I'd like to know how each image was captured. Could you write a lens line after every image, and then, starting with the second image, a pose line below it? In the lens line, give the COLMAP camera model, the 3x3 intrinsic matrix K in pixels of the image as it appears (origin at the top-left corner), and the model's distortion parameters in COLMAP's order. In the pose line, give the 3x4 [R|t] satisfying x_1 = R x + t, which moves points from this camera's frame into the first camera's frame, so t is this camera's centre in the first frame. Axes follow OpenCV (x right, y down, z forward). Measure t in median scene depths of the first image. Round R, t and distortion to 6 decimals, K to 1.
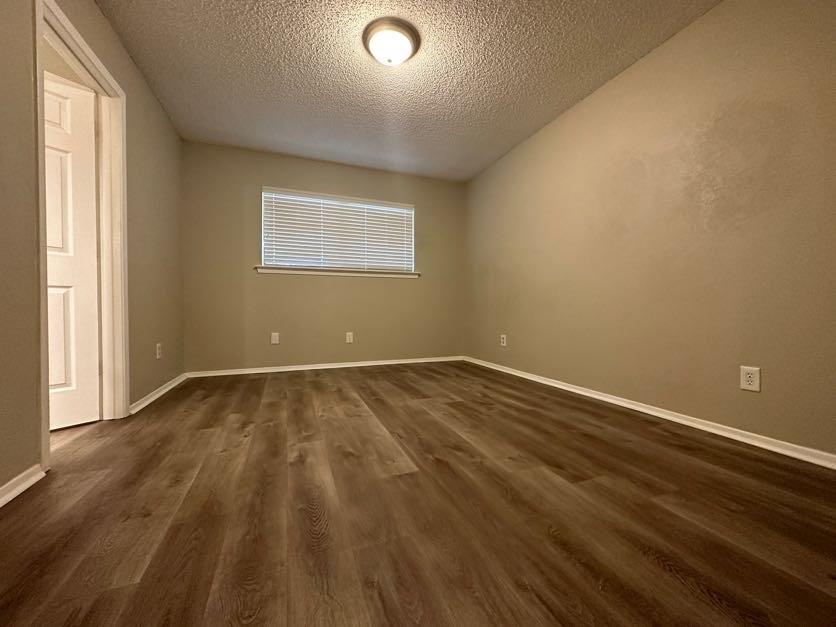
lens RADIAL K [[332.1, 0, 418.7], [0, 332.1, 312.9], [0, 0, 1]] dist [-0.005973, 0.001621]
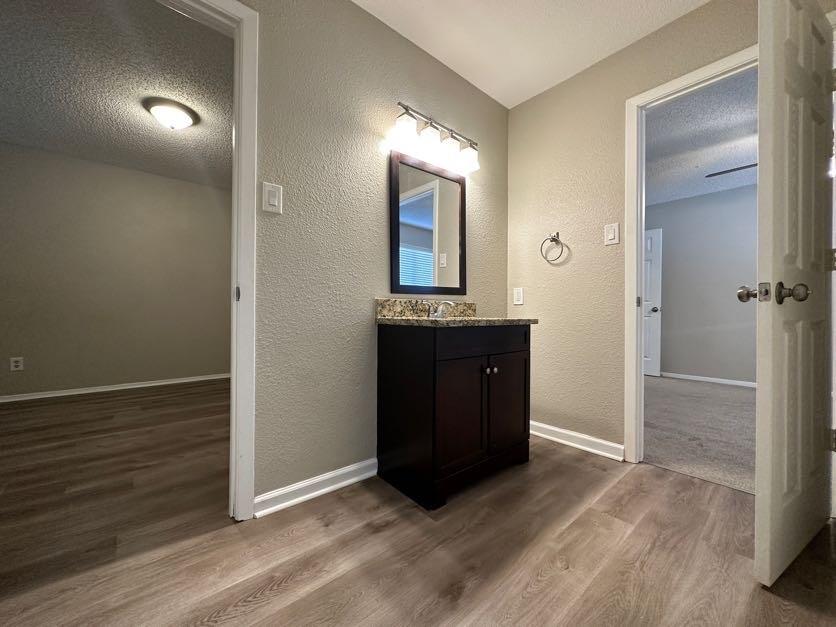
lens RADIAL K [[332.1, 0, 417.8], [0, 332.1, 313.3], [0, 0, 1]] dist [-0.005973, 0.001621]
pose [[-0.327607, -0.001277, 0.944813, -1.489724], [0.006629, 0.999971, 0.003651, -0.072364], [-0.944791, 0.007459, -0.327589, 0.529164]]
